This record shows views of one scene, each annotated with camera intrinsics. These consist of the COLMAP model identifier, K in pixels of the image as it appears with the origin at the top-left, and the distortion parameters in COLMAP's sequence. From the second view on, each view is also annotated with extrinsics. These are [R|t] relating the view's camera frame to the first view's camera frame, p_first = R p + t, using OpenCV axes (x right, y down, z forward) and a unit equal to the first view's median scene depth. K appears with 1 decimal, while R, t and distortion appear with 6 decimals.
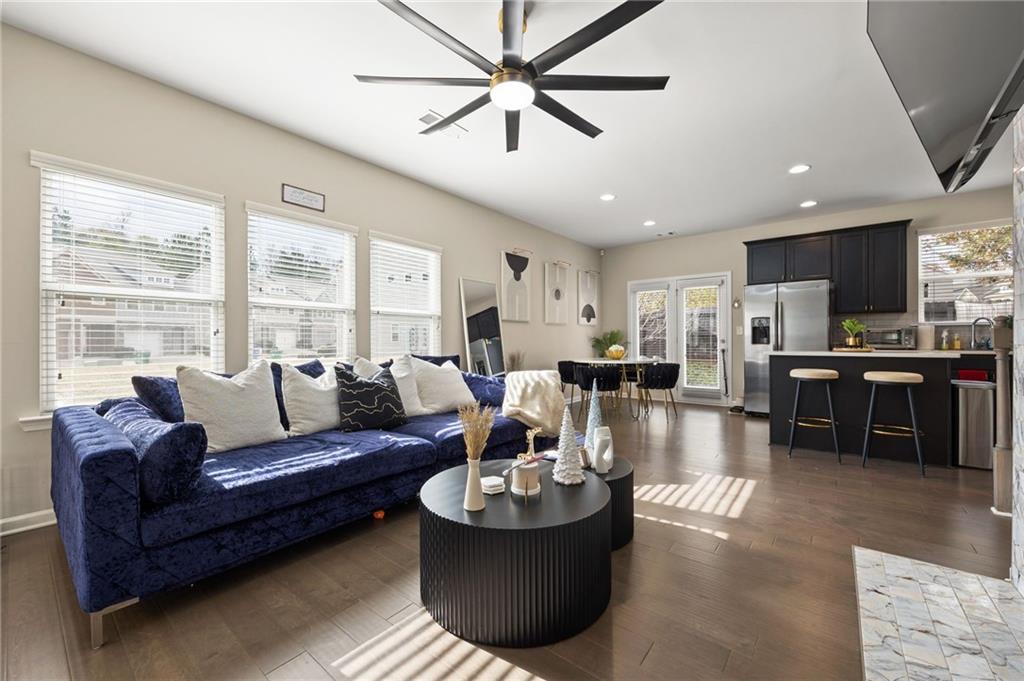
lens RADIAL K [[399.3, 0, 512.3], [0, 399.3, 339.2], [0, 0, 1]] dist [0.000598, 0.000006]
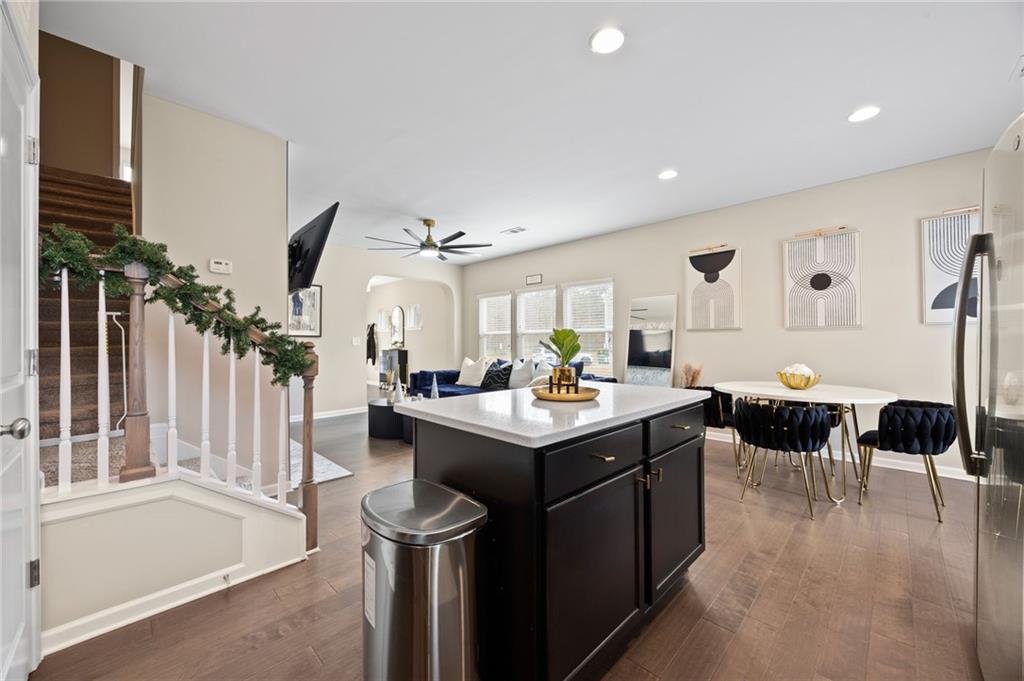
lens RADIAL K [[399.3, 0, 511.6], [0, 399.3, 342.9], [0, 0, 1]] dist [0.000598, 0.000006]
pose [[-0.105004, -0.004796, -0.994460, 1.118301], [-0.001937, 0.999987, -0.004618, -0.014706], [0.994470, 0.001441, -0.105012, 0.812250]]
